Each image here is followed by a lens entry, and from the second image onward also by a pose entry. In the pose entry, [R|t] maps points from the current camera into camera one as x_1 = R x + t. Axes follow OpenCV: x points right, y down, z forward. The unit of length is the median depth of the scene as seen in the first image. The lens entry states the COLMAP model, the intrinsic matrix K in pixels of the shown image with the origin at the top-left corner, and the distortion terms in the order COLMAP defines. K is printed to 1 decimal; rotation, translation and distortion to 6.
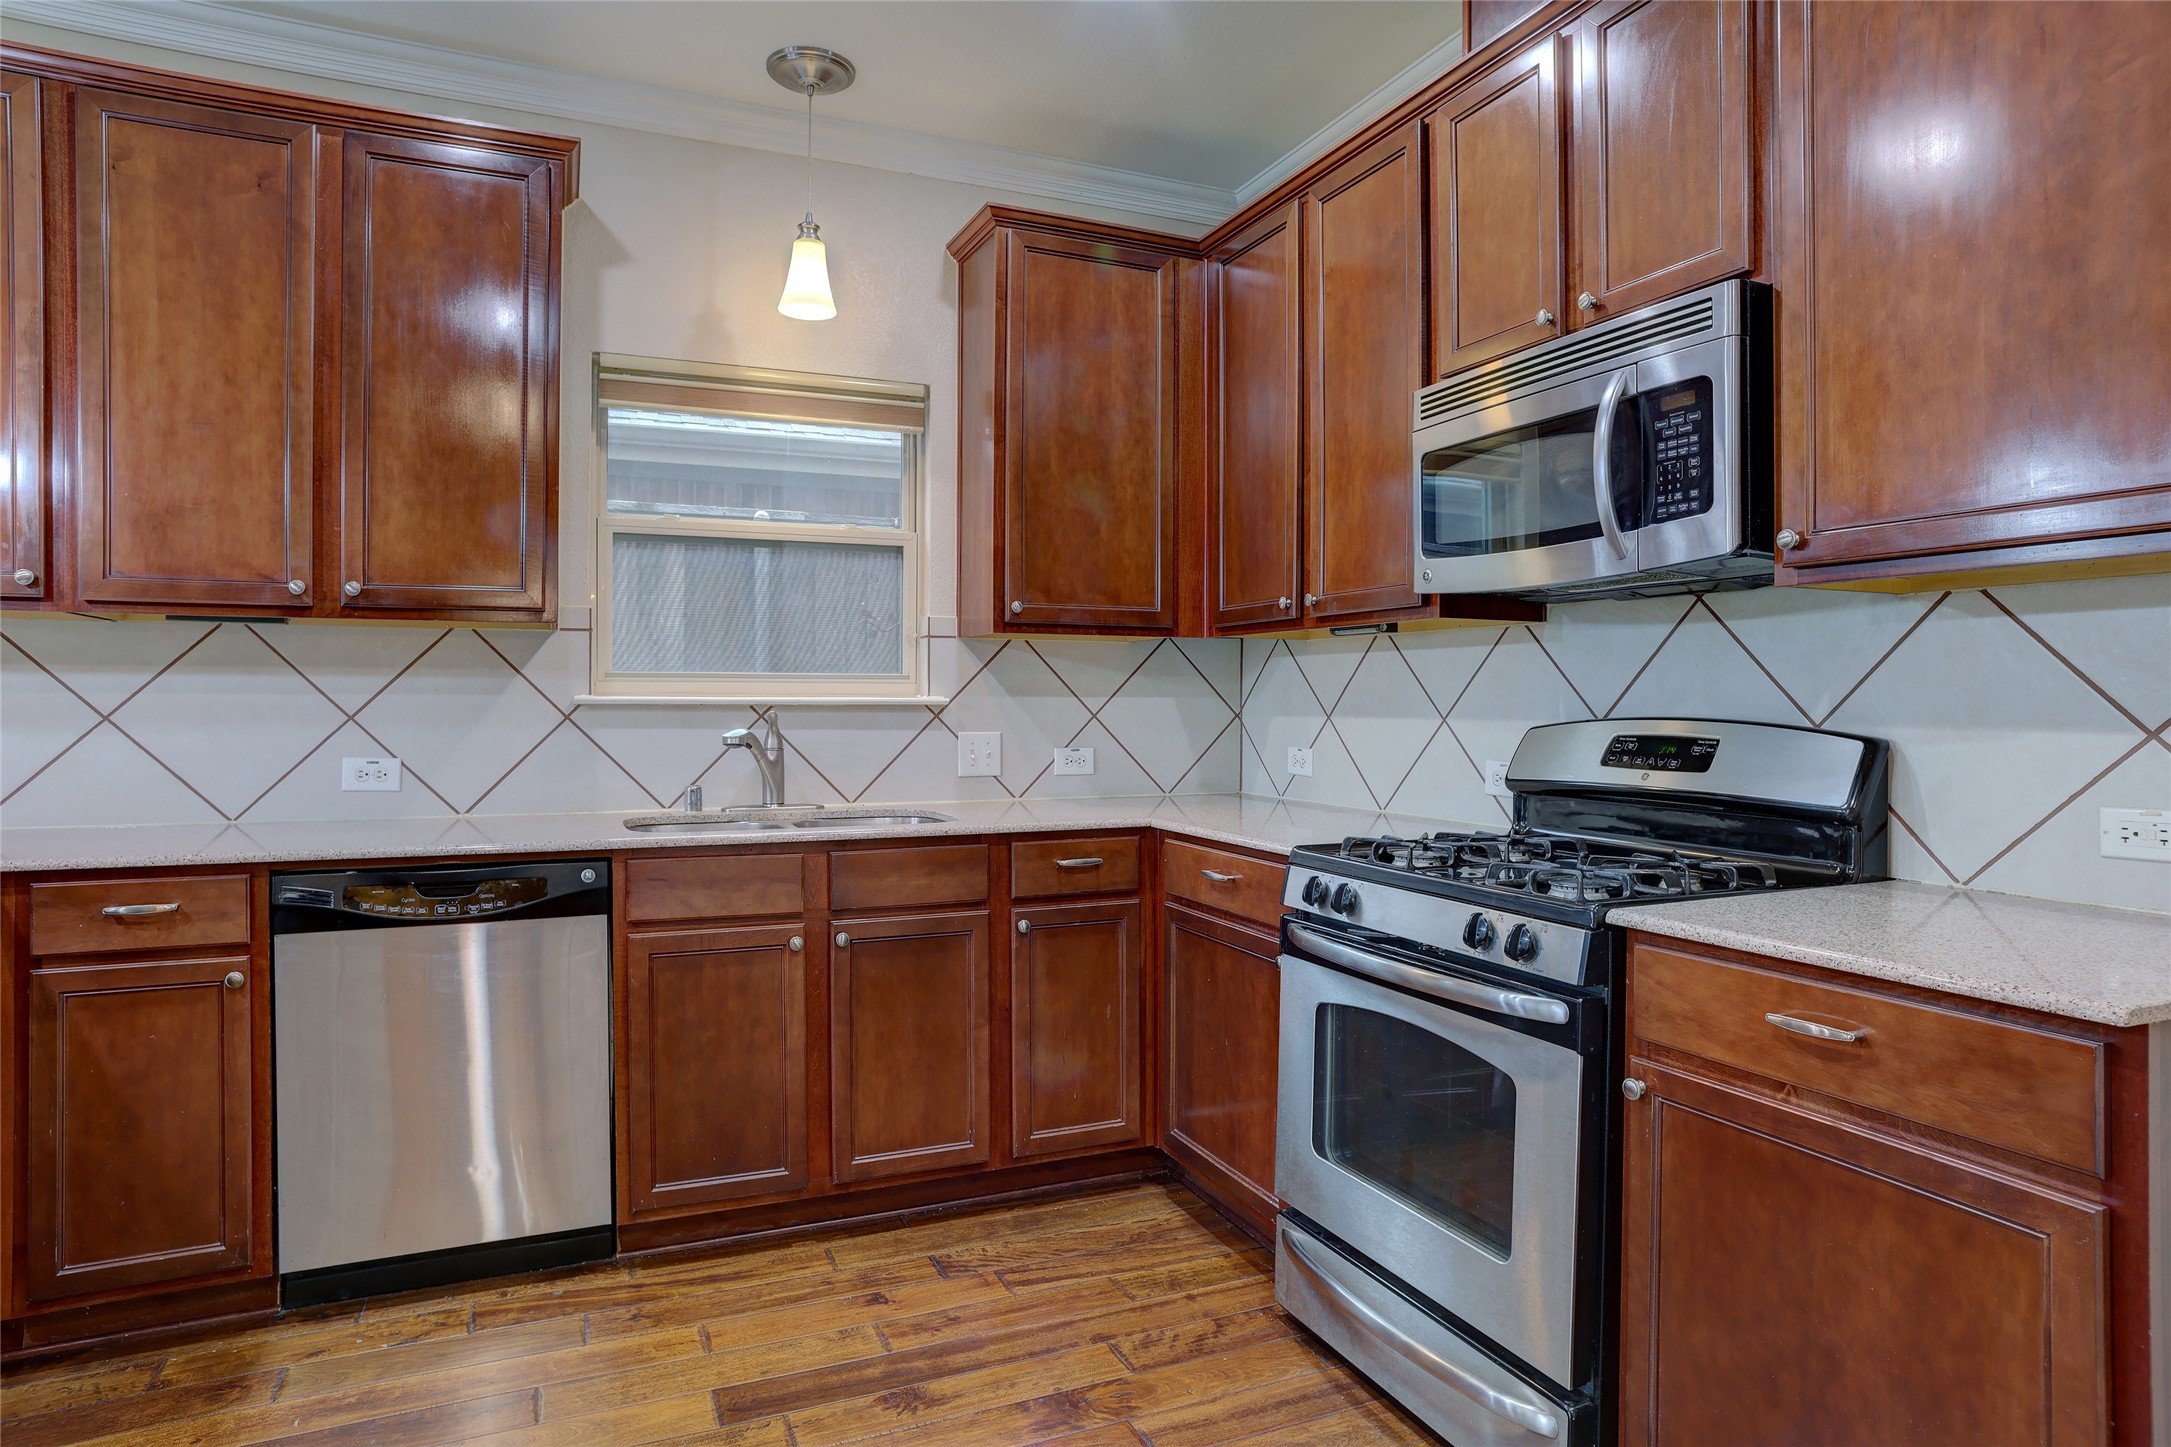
lens RADIAL K [[1239.1, 0, 1078.2], [0, 1239.1, 704.9], [0, 0, 1]] dist [-0.070510, 0.047243]
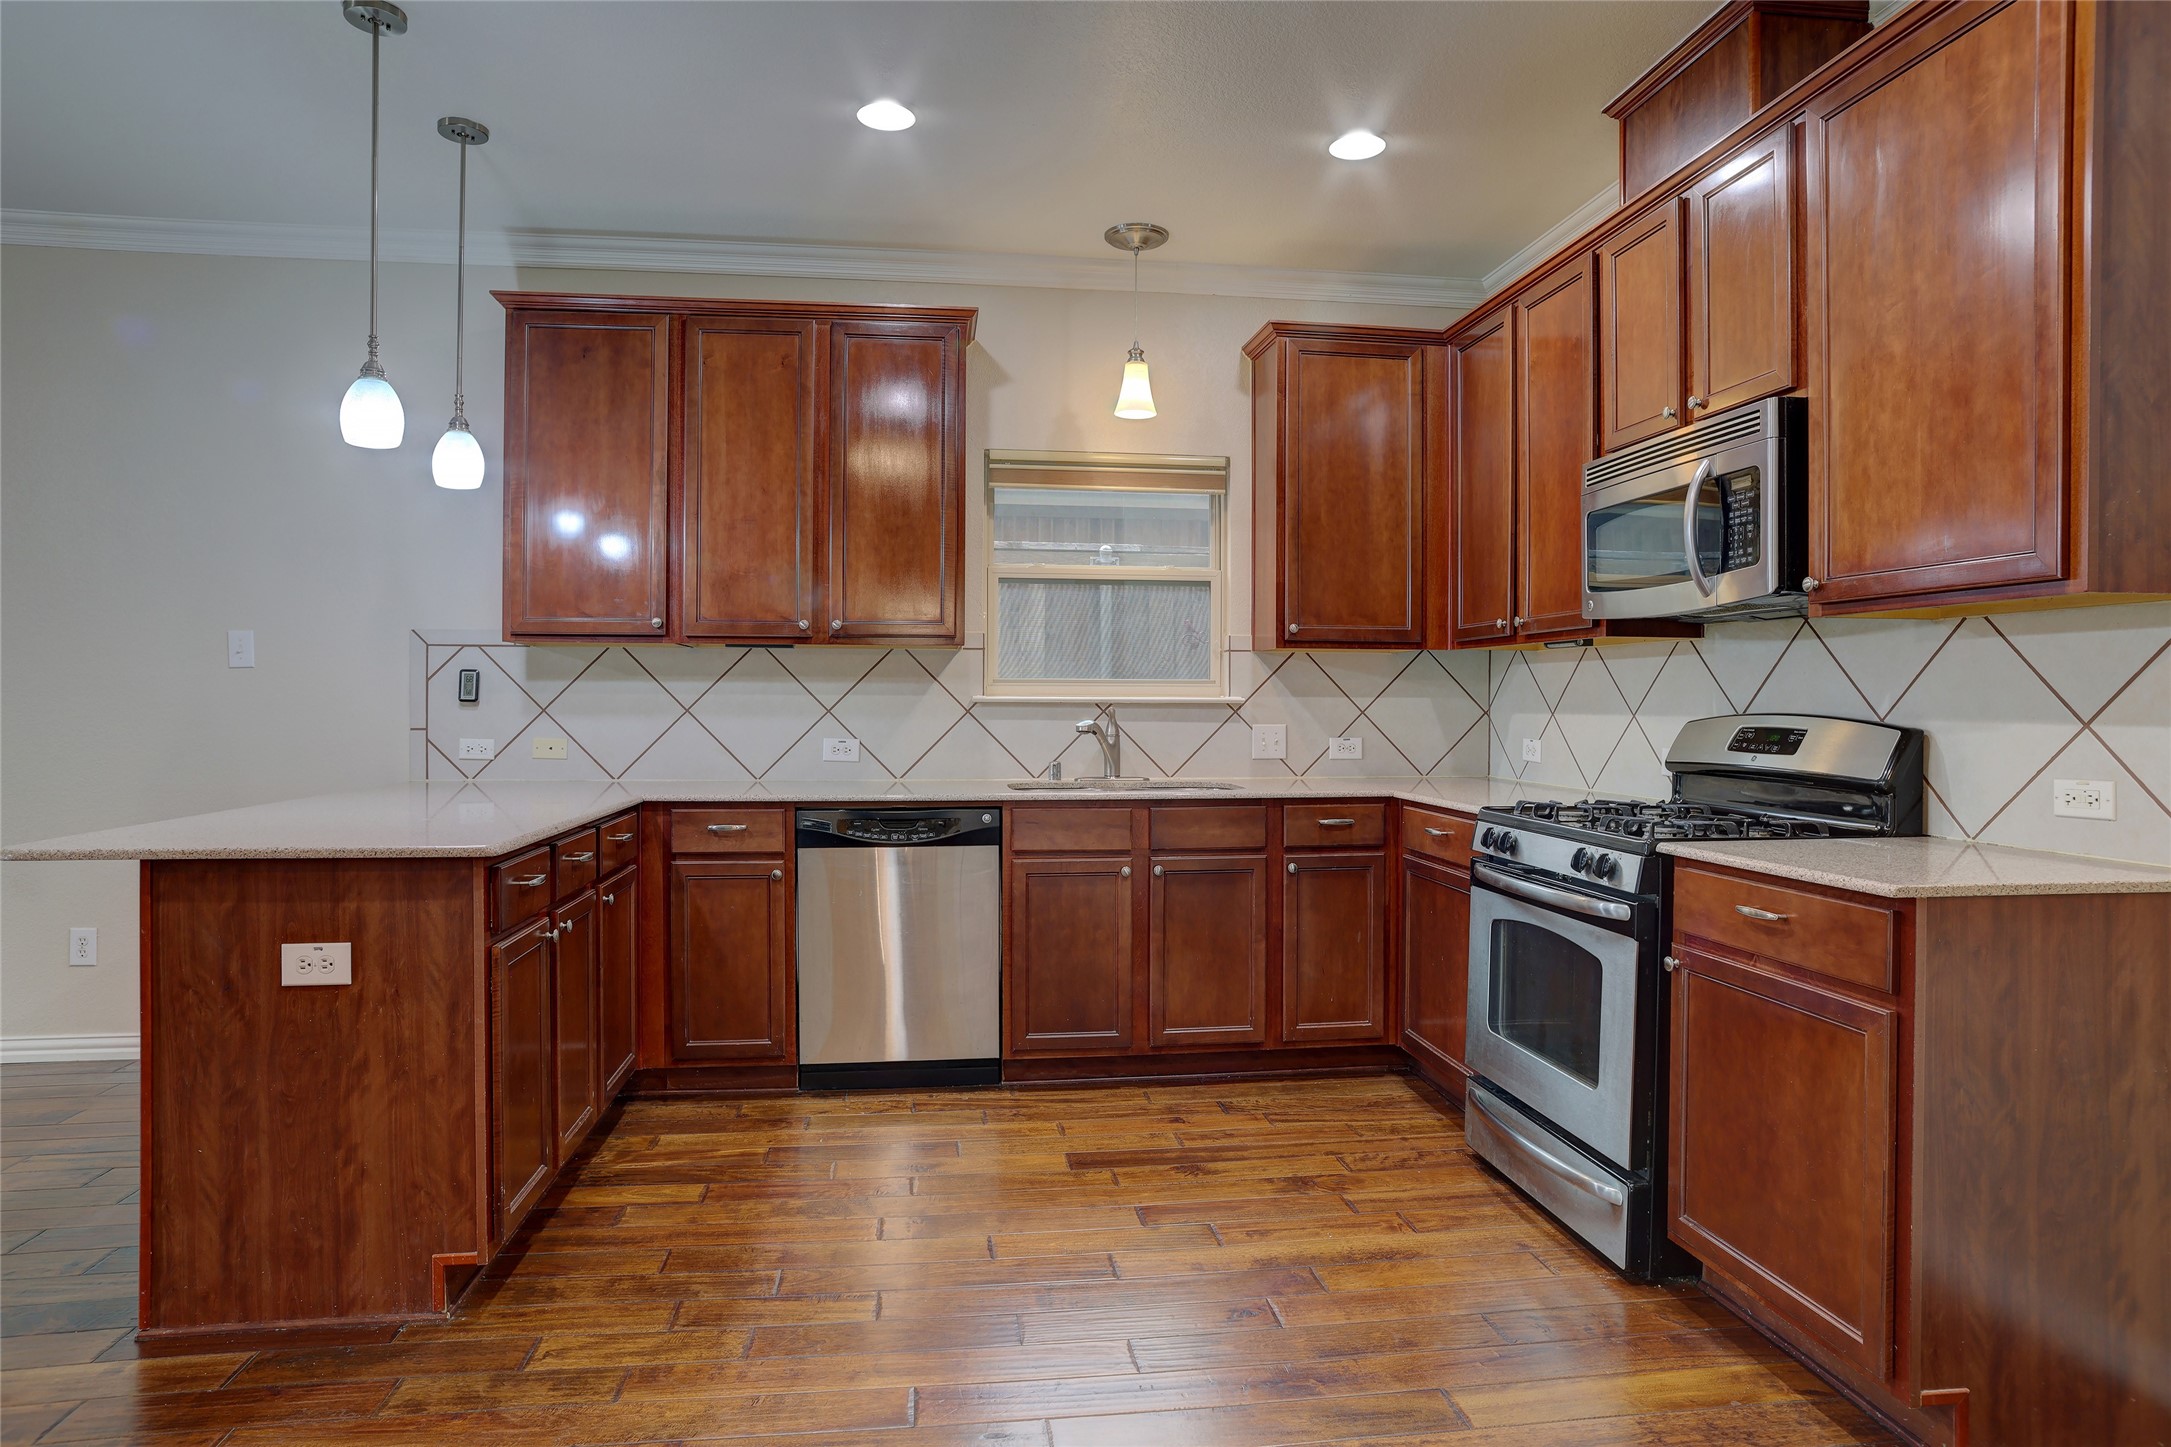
lens RADIAL K [[1239.1, 0, 1078.2], [0, 1239.1, 703.7], [0, 0, 1]] dist [-0.070510, 0.047243]
pose [[0.961998, 0.002054, -0.273047, 0.111258], [-0.002449, 0.999996, -0.001105, 0.003103], [0.273044, 0.001732, 0.962000, -0.400716]]
